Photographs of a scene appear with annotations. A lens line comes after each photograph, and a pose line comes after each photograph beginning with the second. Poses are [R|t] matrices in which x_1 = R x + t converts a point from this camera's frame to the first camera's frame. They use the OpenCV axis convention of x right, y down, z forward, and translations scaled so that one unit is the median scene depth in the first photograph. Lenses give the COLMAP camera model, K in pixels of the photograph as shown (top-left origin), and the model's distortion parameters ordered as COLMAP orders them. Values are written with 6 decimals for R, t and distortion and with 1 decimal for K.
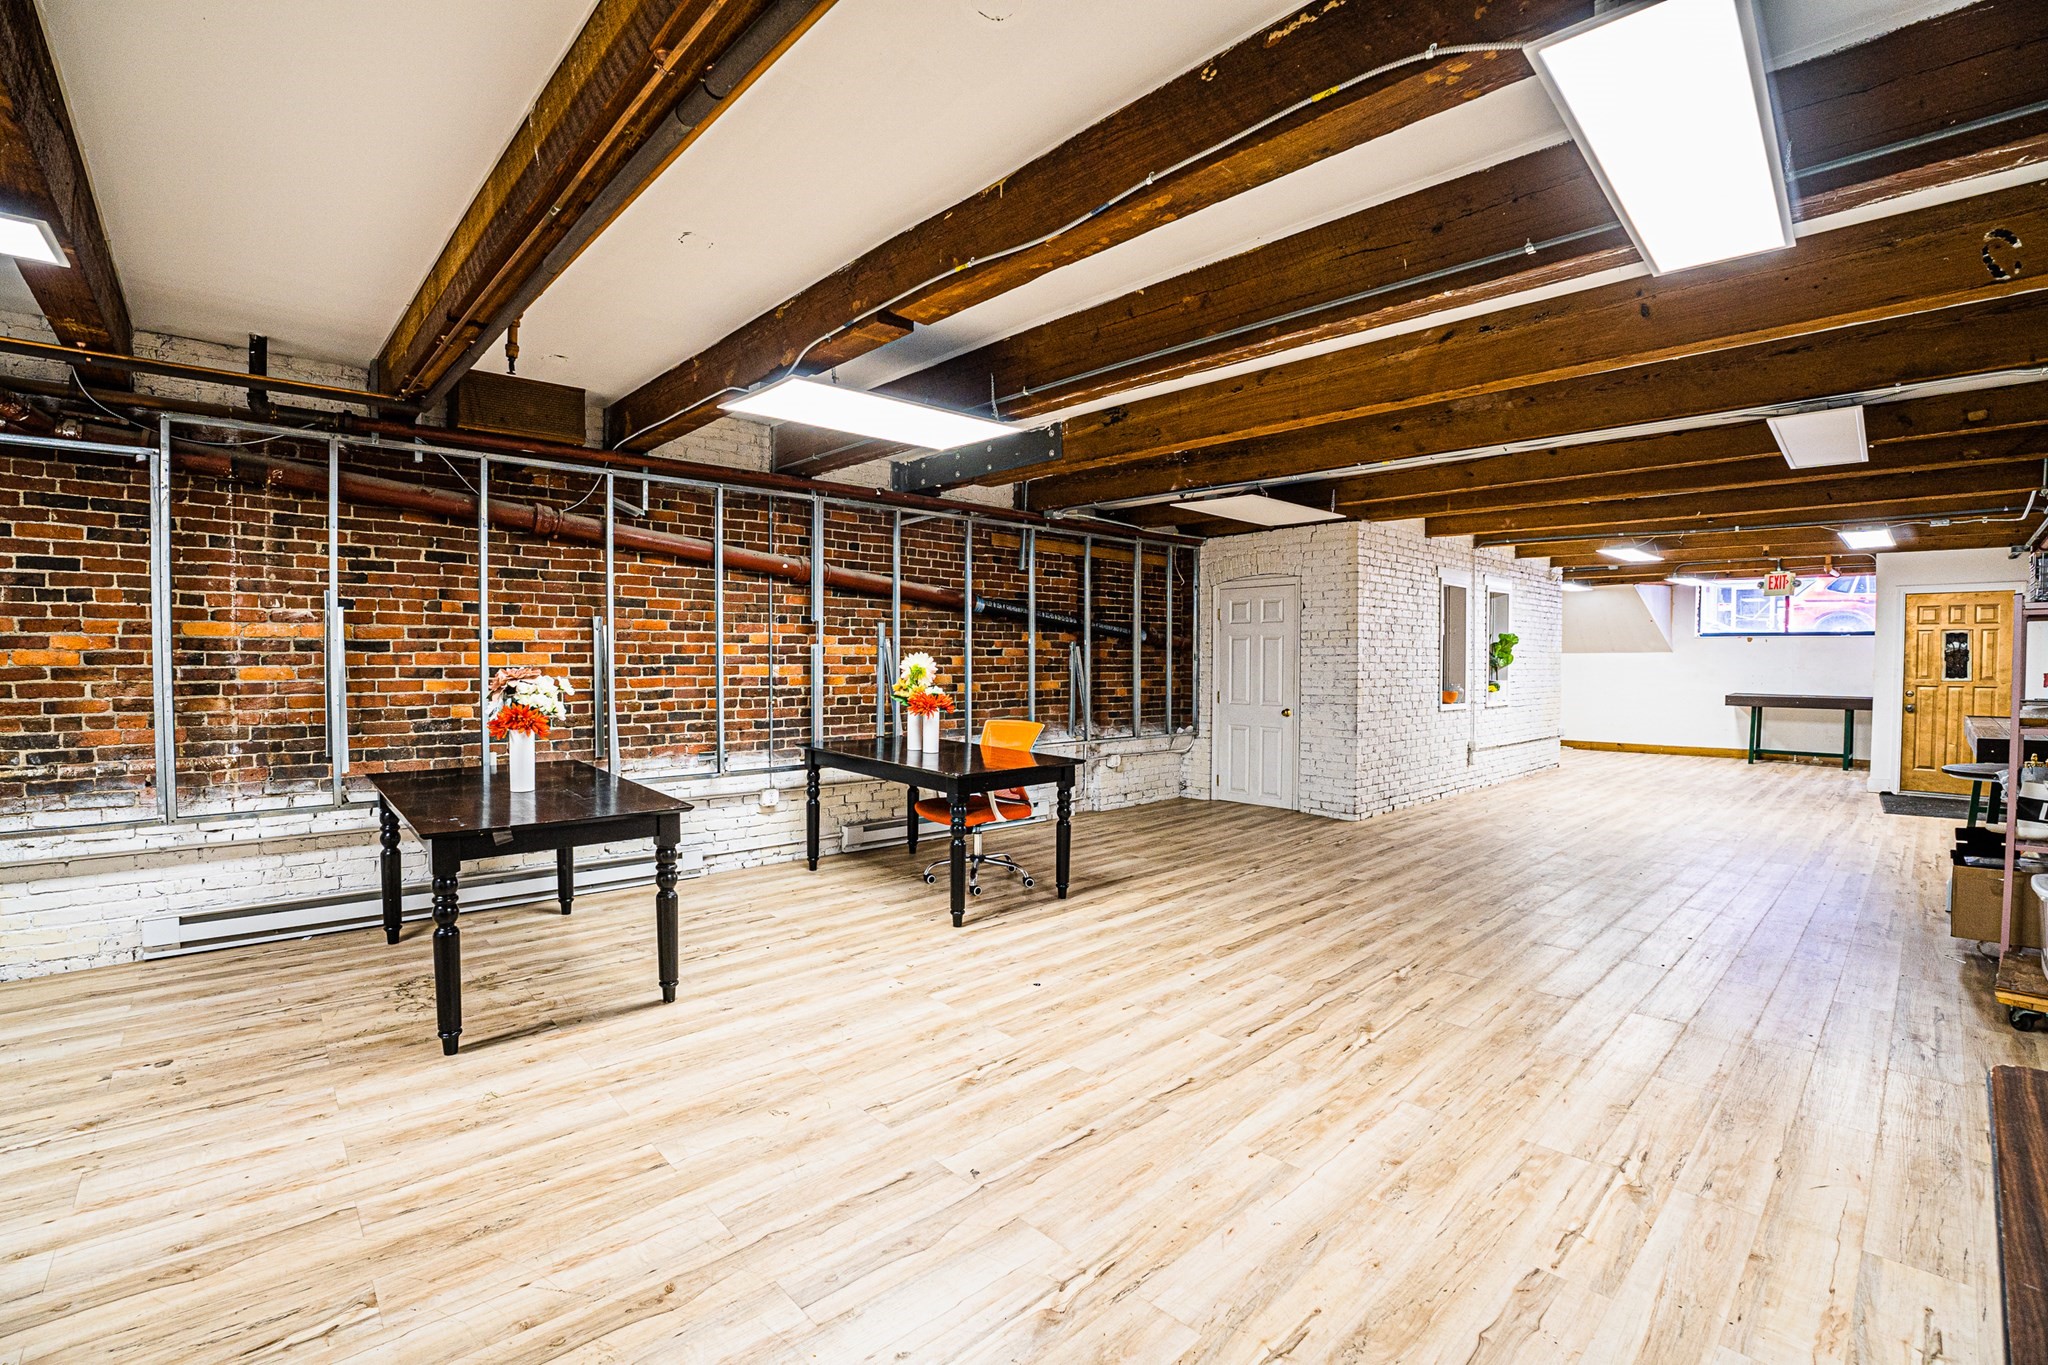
lens RADIAL K [[893.8, 0, 1018.9], [0, 893.8, 683.5], [0, 0, 1]] dist [-0.066915, 0.013650]
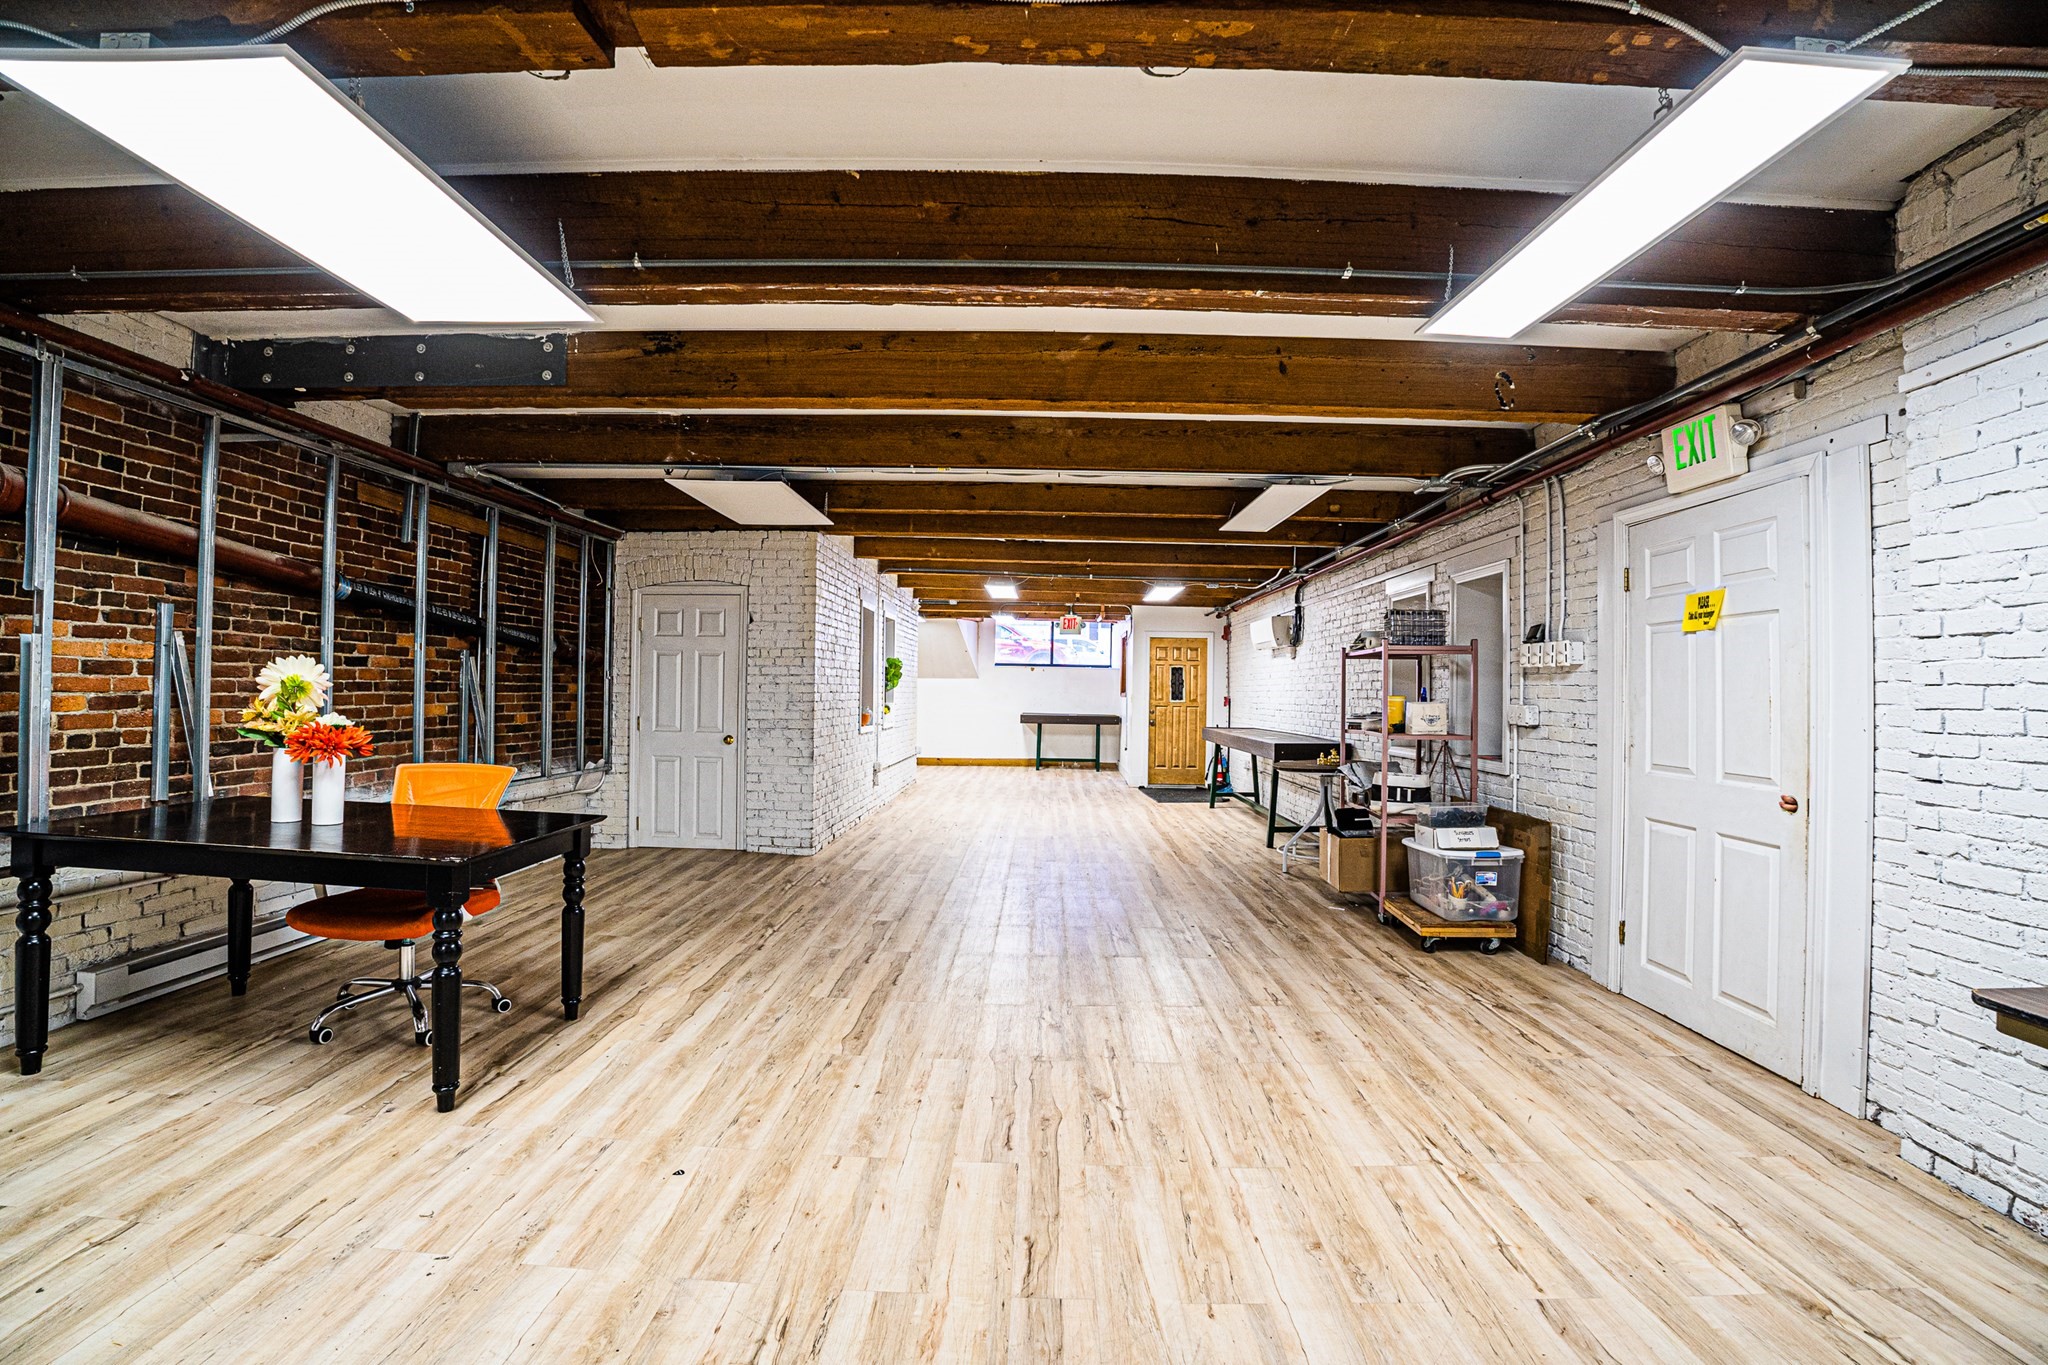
lens RADIAL K [[893.8, 0, 1017.1], [0, 893.8, 683.6], [0, 0, 1]] dist [-0.066915, 0.013650]
pose [[0.698811, 0.013110, 0.715187, -0.205638], [0.005475, 0.999705, -0.023674, -0.000485], [-0.715286, 0.020459, 0.698532, 0.291636]]
